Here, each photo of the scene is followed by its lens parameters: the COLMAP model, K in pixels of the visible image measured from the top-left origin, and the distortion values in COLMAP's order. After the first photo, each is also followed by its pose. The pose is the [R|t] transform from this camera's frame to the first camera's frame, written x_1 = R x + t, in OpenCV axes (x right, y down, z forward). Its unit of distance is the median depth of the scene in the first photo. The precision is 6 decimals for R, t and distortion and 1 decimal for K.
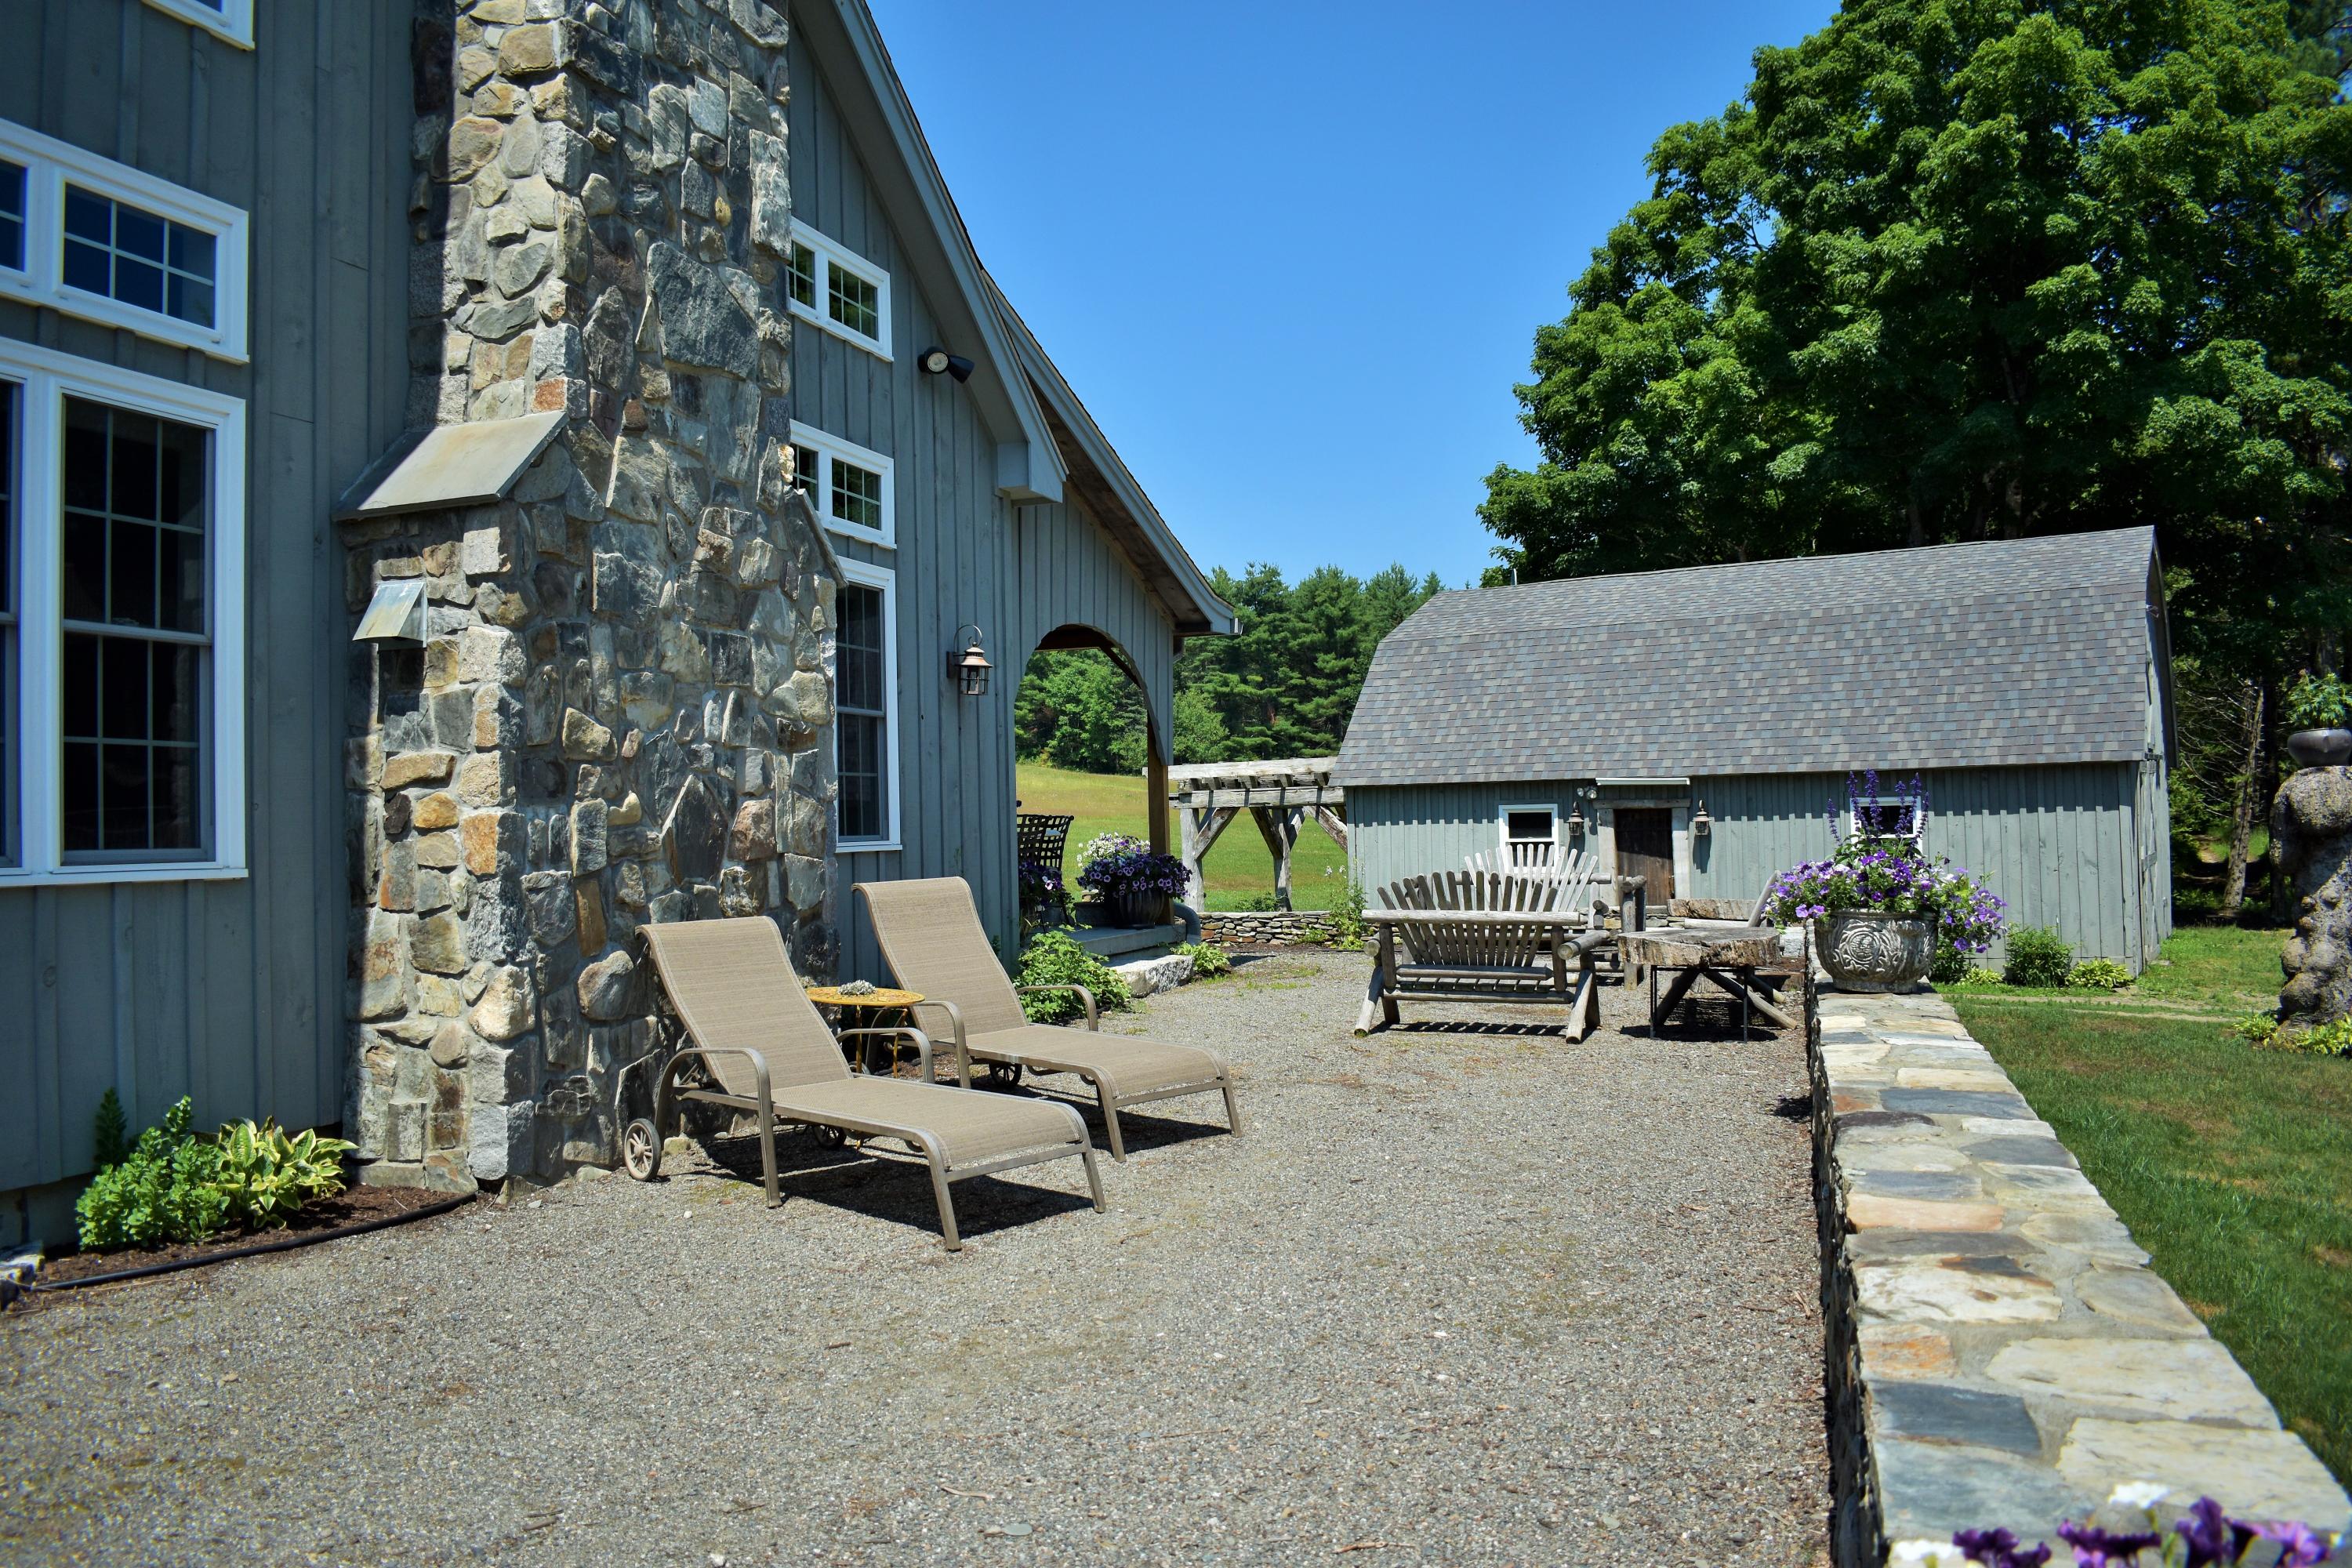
lens RADIAL K [[1881.9, 0, 1176.0], [0, 1881.9, 784.0], [0, 0, 1]] dist [-0.073835, -0.003311]
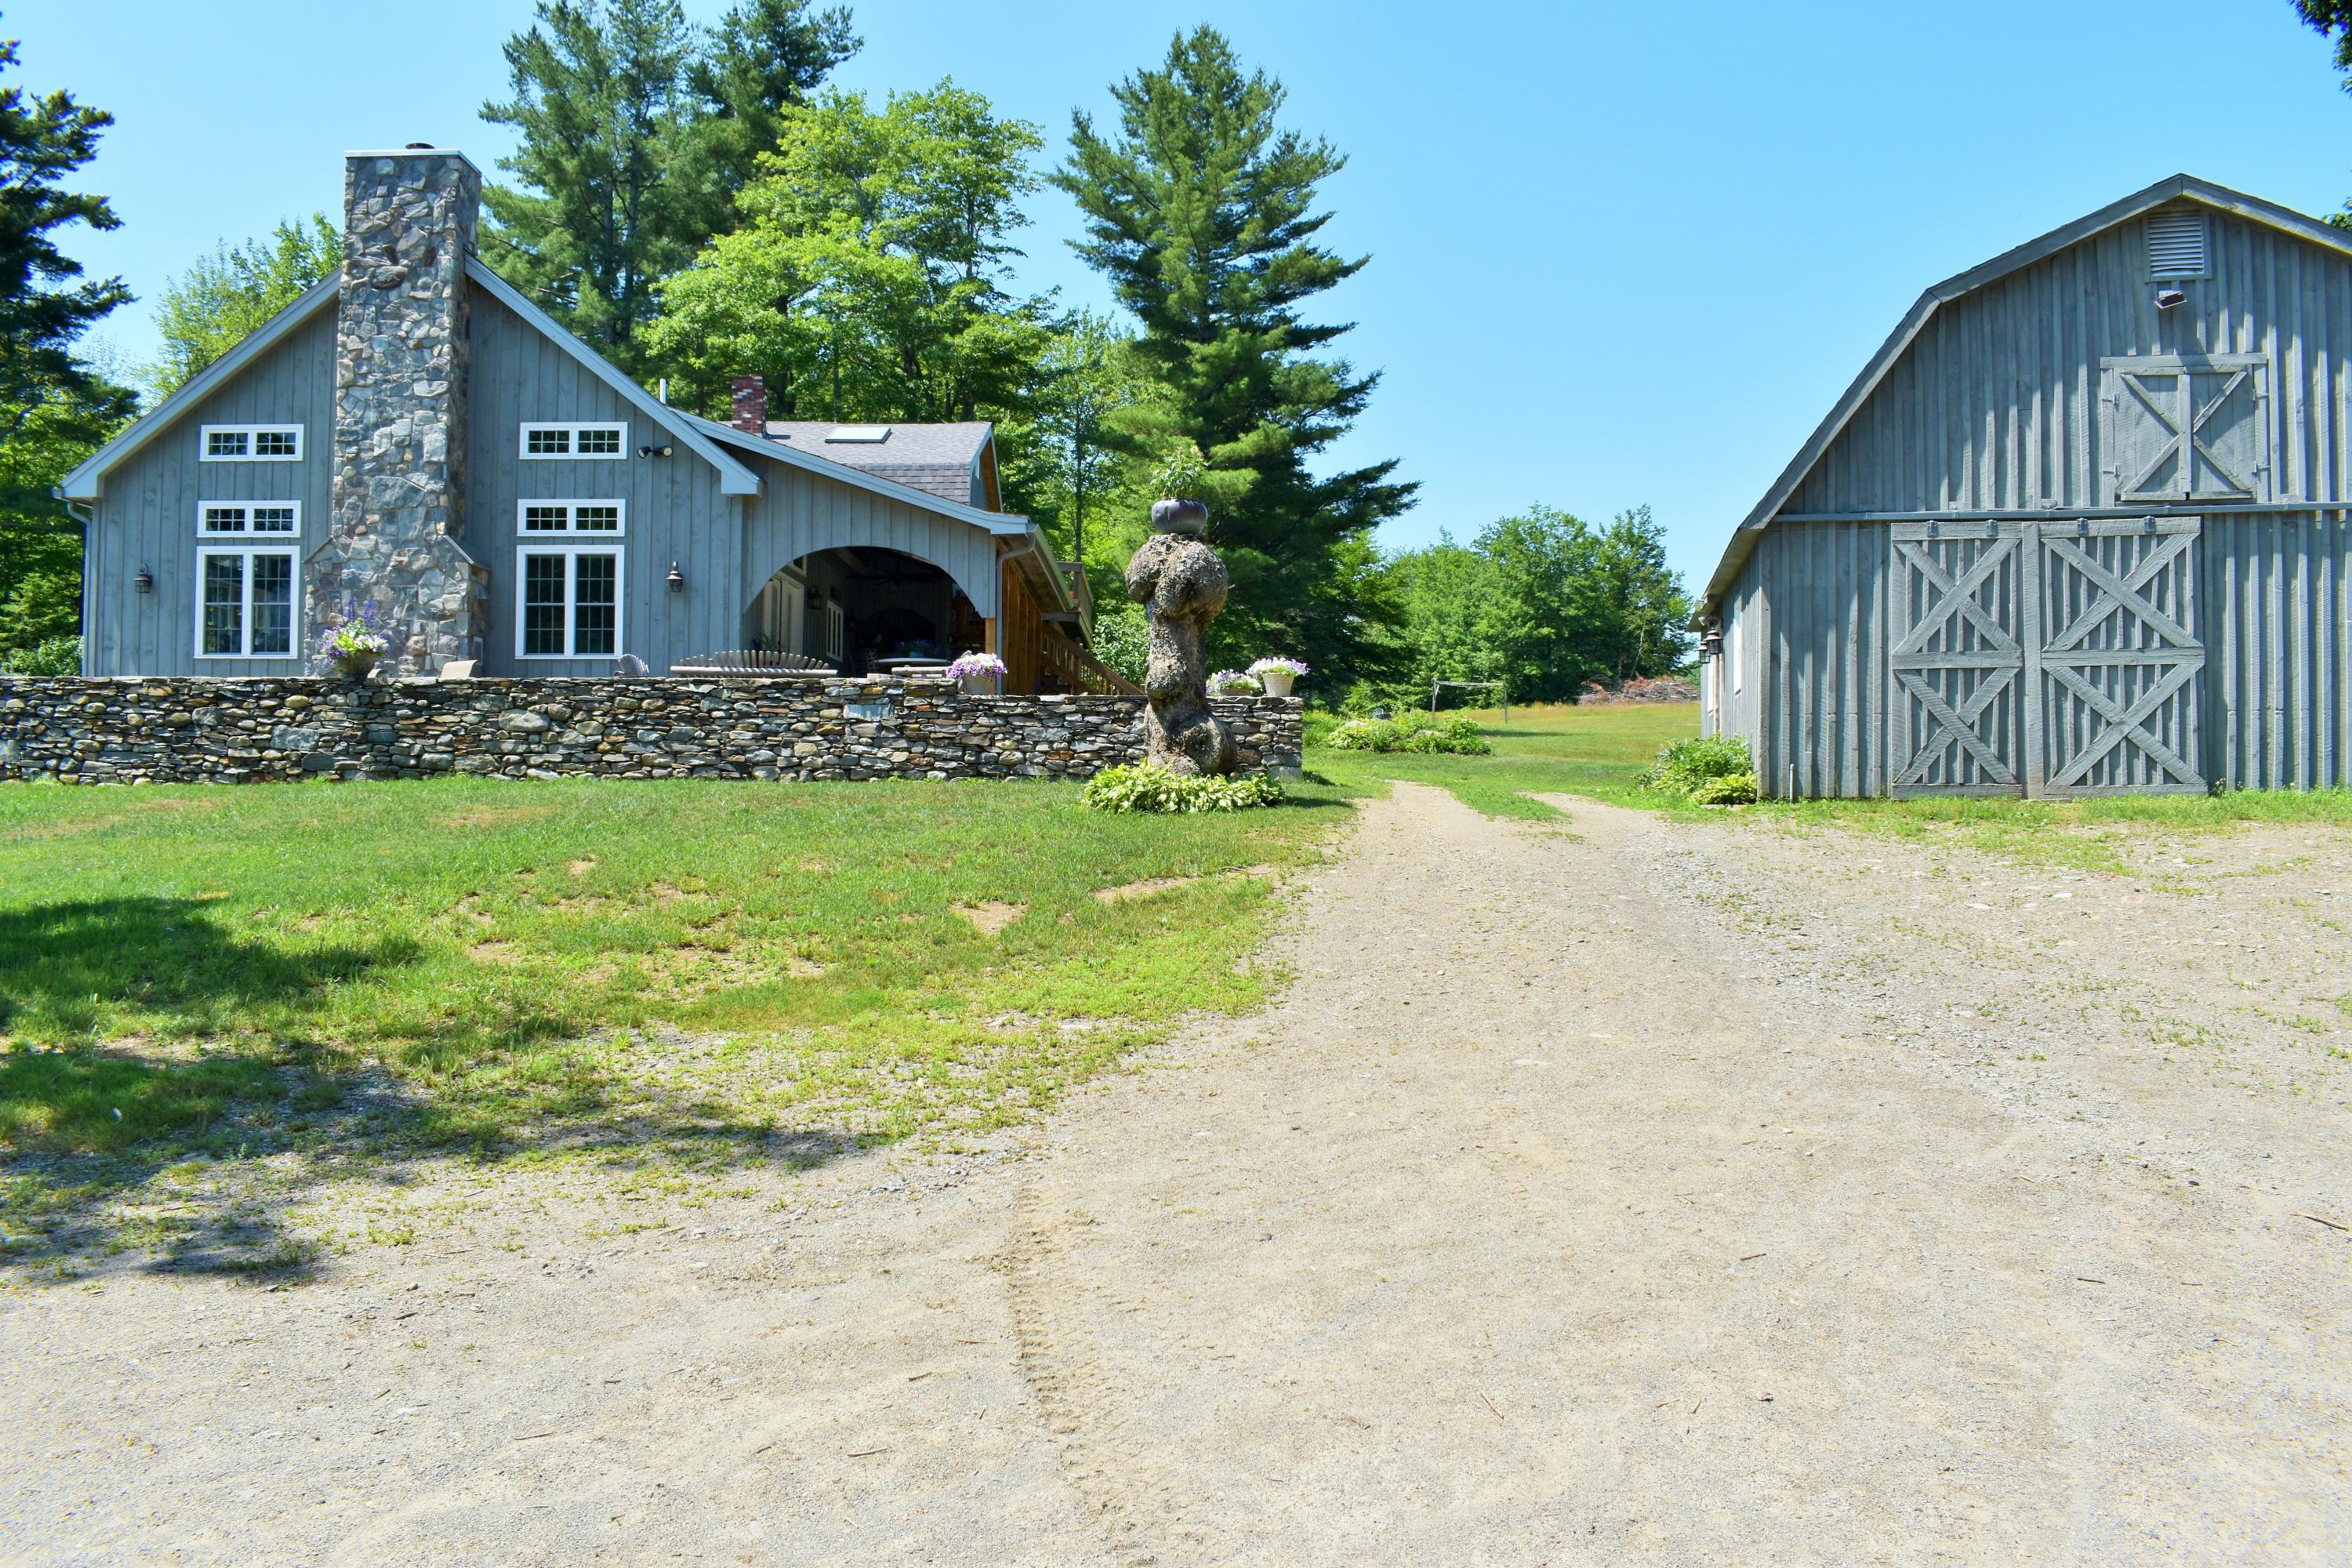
lens RADIAL K [[1881.9, 0, 1176.0], [0, 1881.9, 784.0], [0, 0, 1]] dist [-0.073835, -0.003311]
pose [[0.290264, 0.011206, -0.956881, 1.324000], [0.008152, 0.999866, 0.014183, 0.093799], [0.956912, -0.011917, 0.290134, 0.540524]]
